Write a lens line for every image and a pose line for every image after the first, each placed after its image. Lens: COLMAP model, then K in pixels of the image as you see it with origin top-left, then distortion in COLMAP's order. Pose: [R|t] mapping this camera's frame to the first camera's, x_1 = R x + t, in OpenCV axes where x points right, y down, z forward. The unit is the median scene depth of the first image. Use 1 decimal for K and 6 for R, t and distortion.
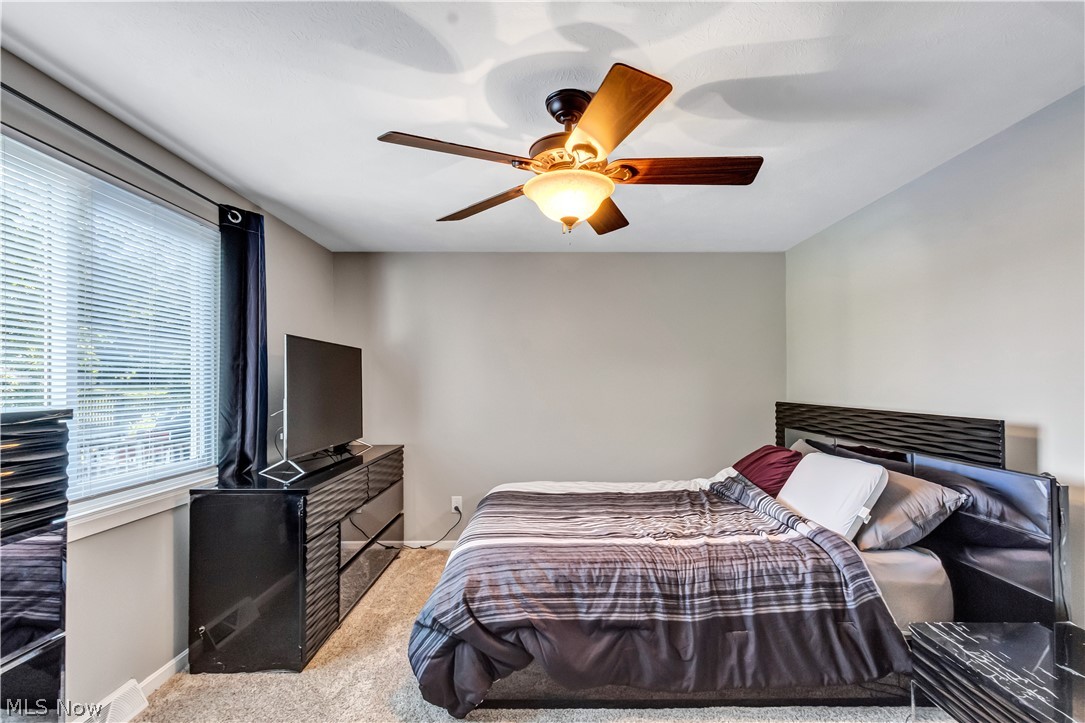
lens RADIAL K [[512.0, 0, 546.7], [0, 512.0, 384.9], [0, 0, 1]] dist [0.000728, 0.000154]
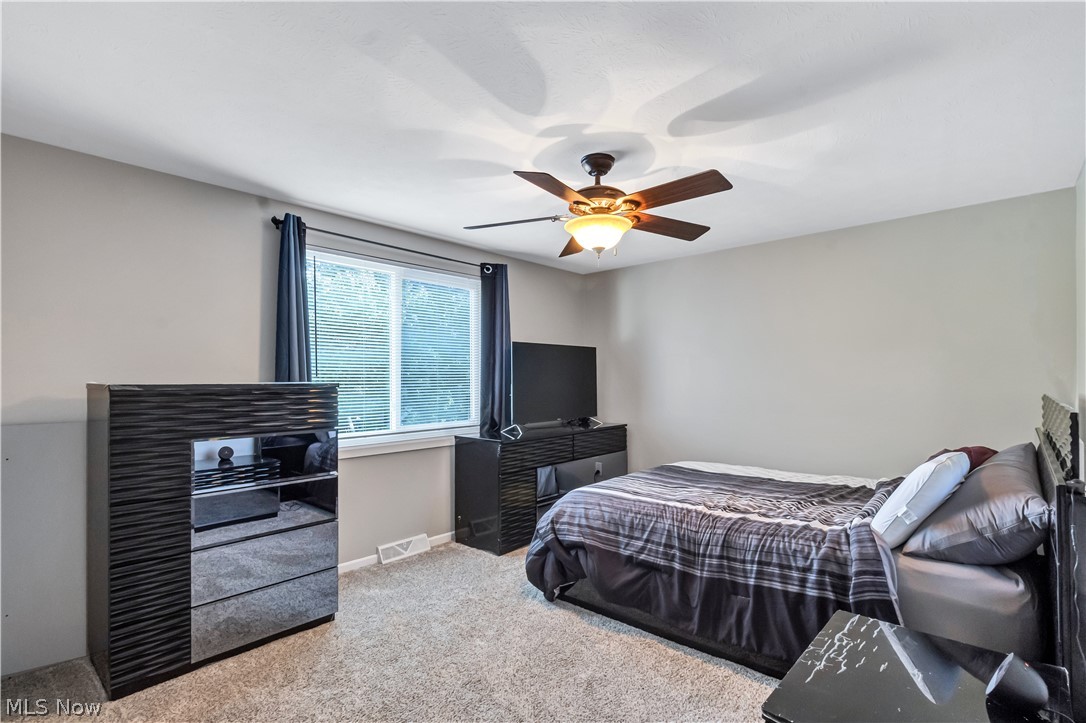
lens RADIAL K [[512.4, 0, 547.2], [0, 512.4, 384.9], [0, 0, 1]] dist [0.000728, 0.000154]
pose [[0.742879, 0.005054, -0.669407, 0.786900], [0.003774, 0.999924, 0.011737, 0.016234], [0.669415, -0.011246, 0.742803, -0.082481]]
